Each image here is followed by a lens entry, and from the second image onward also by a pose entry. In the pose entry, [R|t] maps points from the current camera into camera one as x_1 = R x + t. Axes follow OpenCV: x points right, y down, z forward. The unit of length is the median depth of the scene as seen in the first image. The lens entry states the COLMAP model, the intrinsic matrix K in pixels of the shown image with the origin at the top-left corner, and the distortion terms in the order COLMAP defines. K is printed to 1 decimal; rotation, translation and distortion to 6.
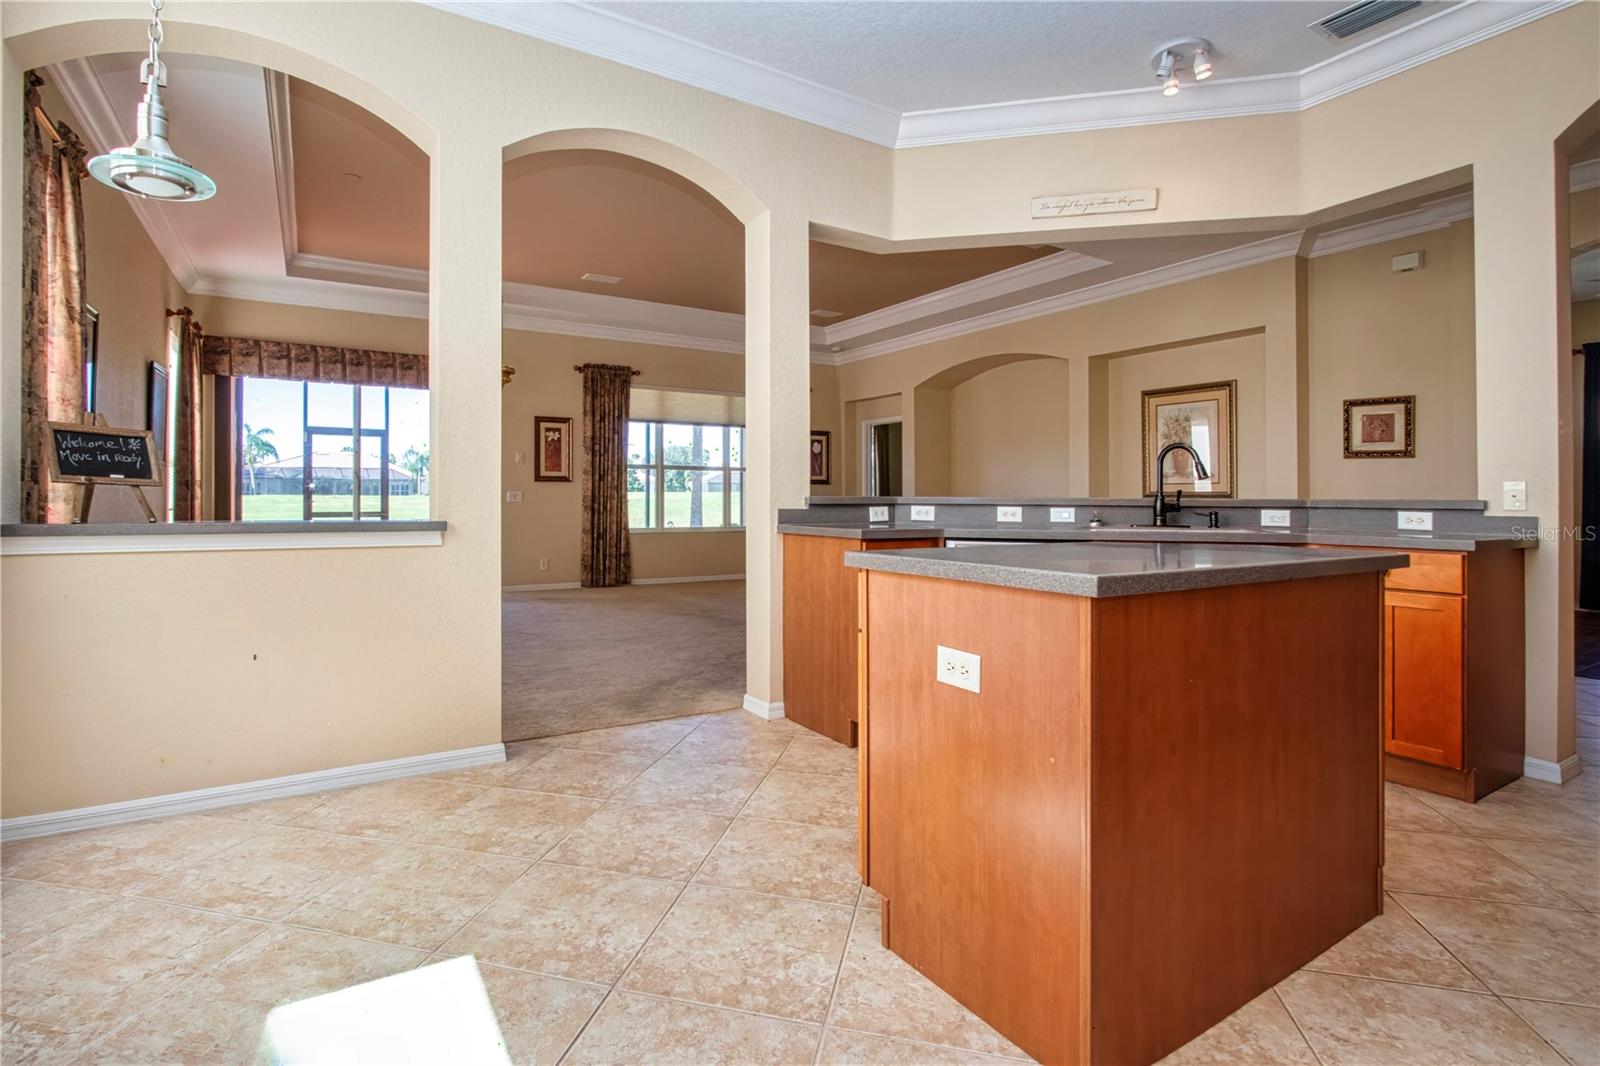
lens RADIAL K [[761.2, 0, 793.0], [0, 761.2, 492.6], [0, 0, 1]] dist [-0.017566, 0.002359]
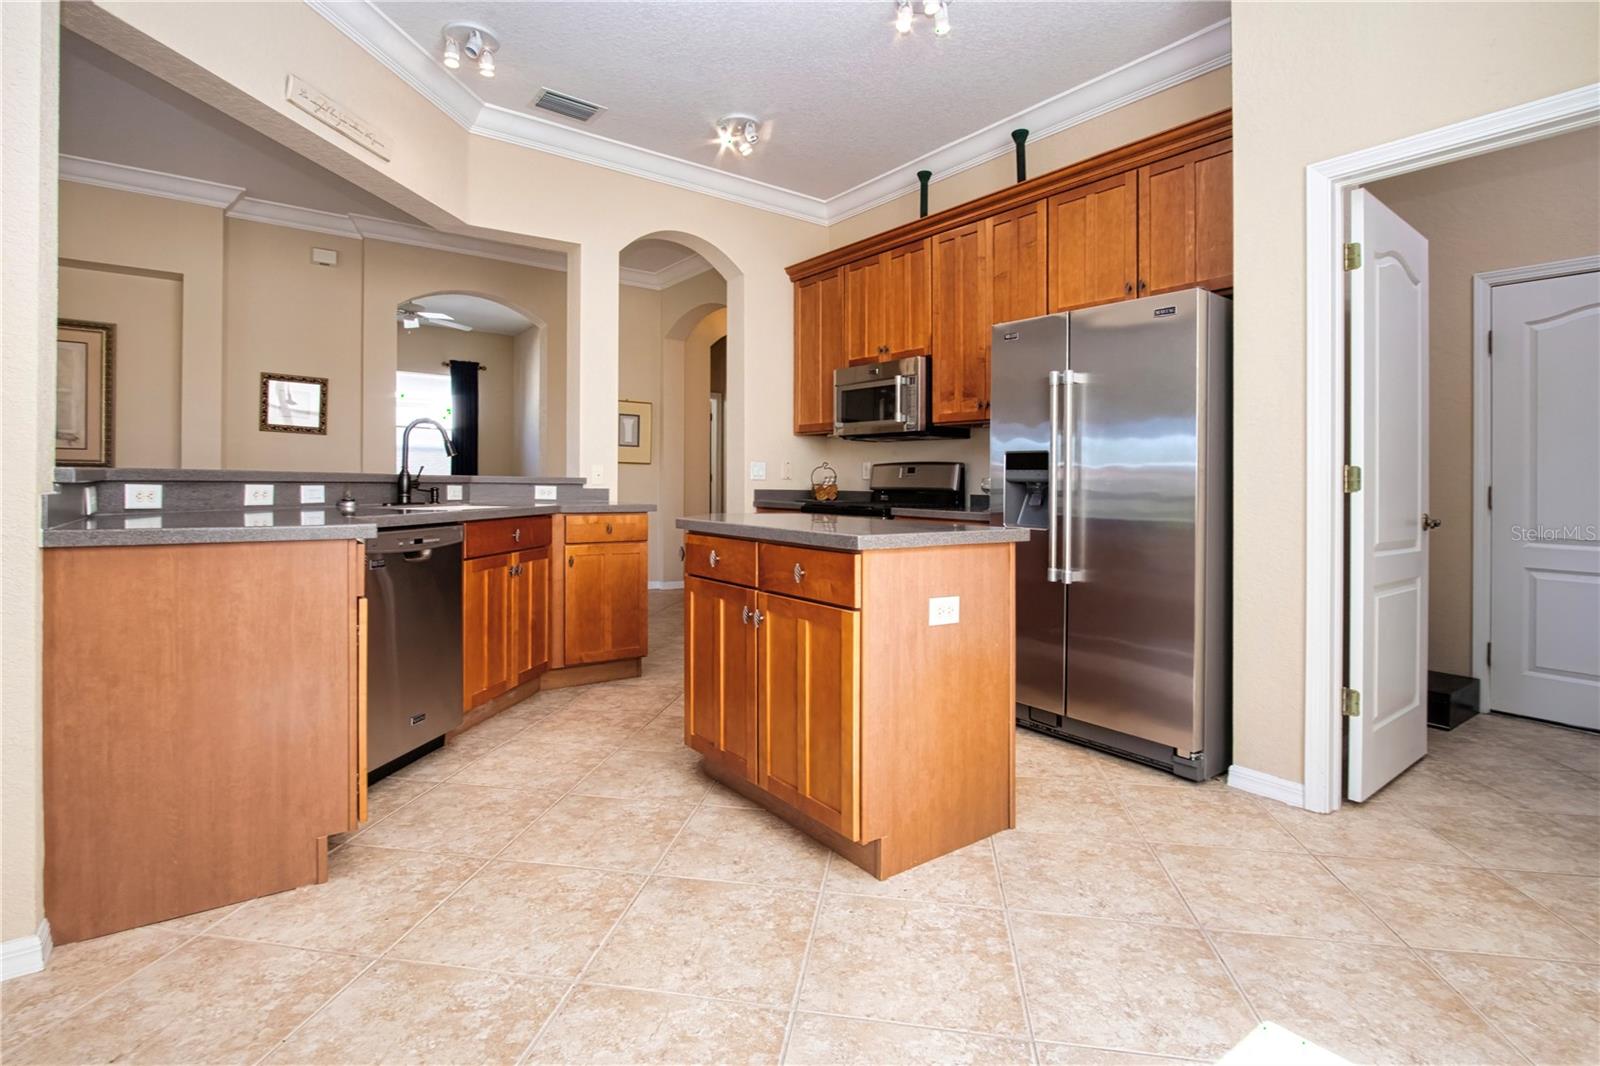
lens RADIAL K [[761.2, 0, 774.3], [0, 761.2, 473.5], [0, 0, 1]] dist [-0.017566, 0.002359]
pose [[-0.046532, 0.004208, 0.998908, -0.485319], [-0.023827, 0.999702, -0.005321, 0.000710], [-0.998633, -0.024048, -0.046418, 0.593394]]
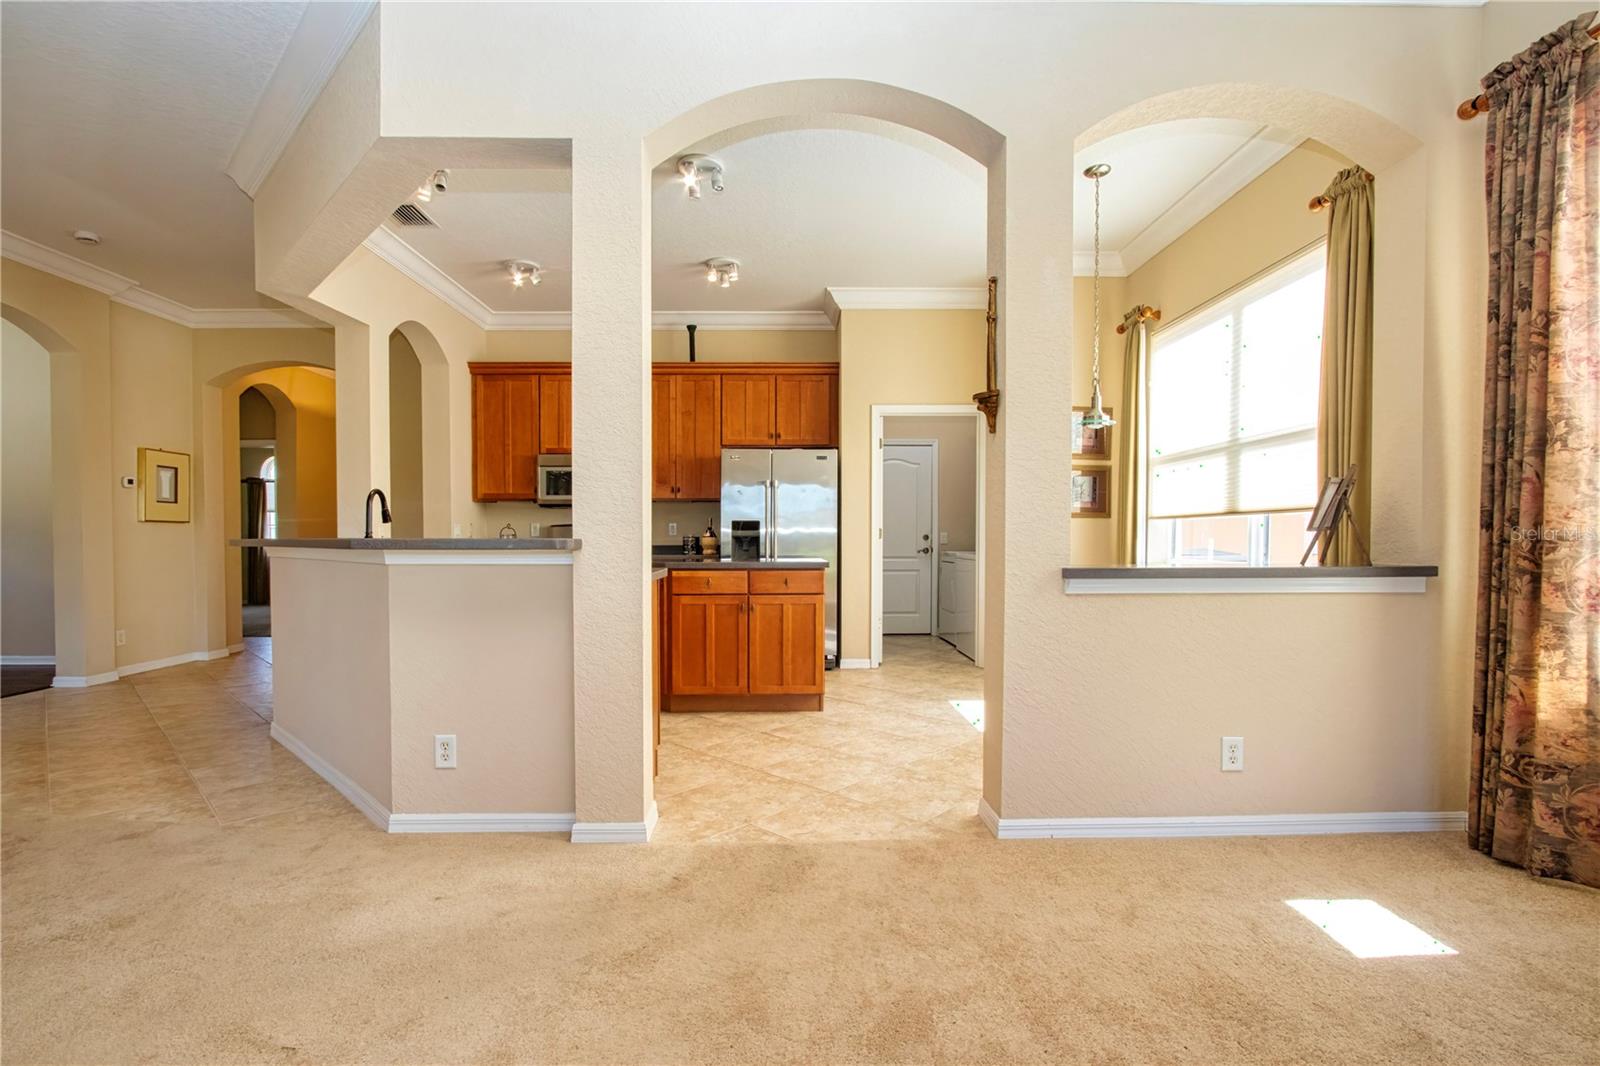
lens RADIAL K [[761.2, 0, 742.4], [0, 761.2, 542.6], [0, 0, 1]] dist [-0.017566, 0.002359]
pose [[-0.817254, -0.006130, 0.576245, -0.557213], [-0.005851, 0.999980, 0.002340, 0.007706], [-0.576248, -0.001459, -0.817273, 1.587801]]
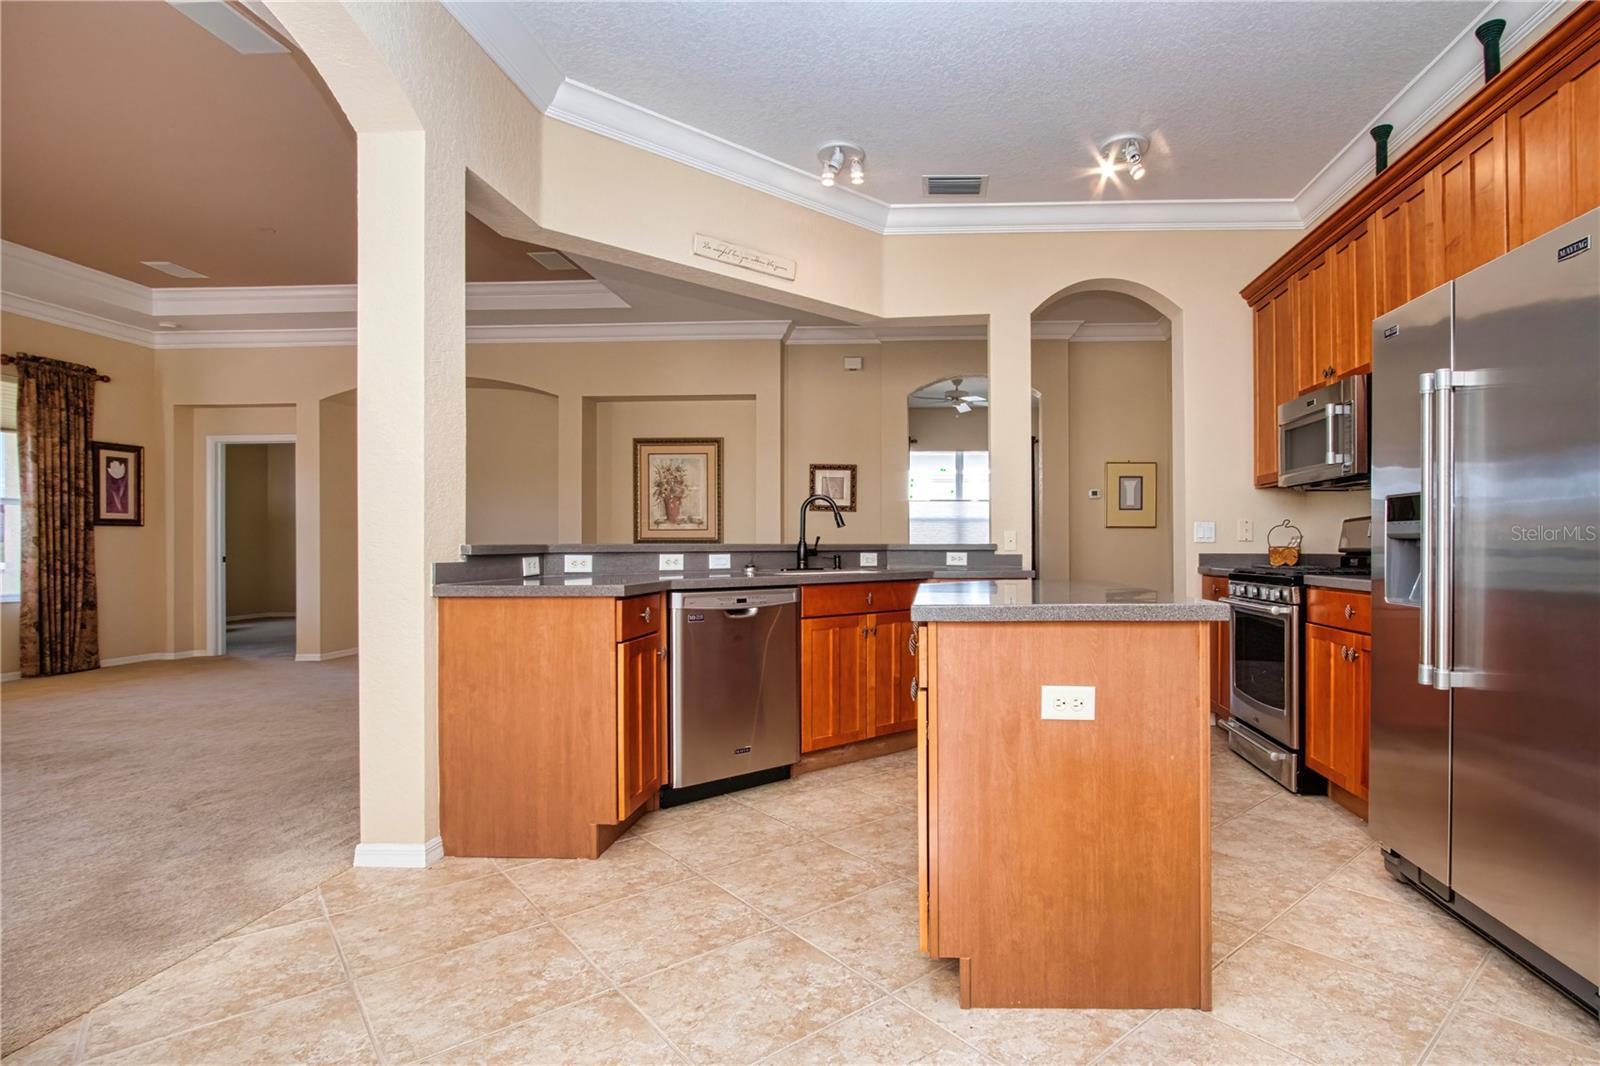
lens RADIAL K [[761.2, 0, 910.8], [0, 761.2, 540.5], [0, 0, 1]] dist [-0.017566, 0.002359]
pose [[0.565752, -0.002836, 0.824570, -0.345168], [-0.000046, 0.999994, 0.003471, -0.001428], [-0.824575, -0.002002, 0.565749, 0.245846]]
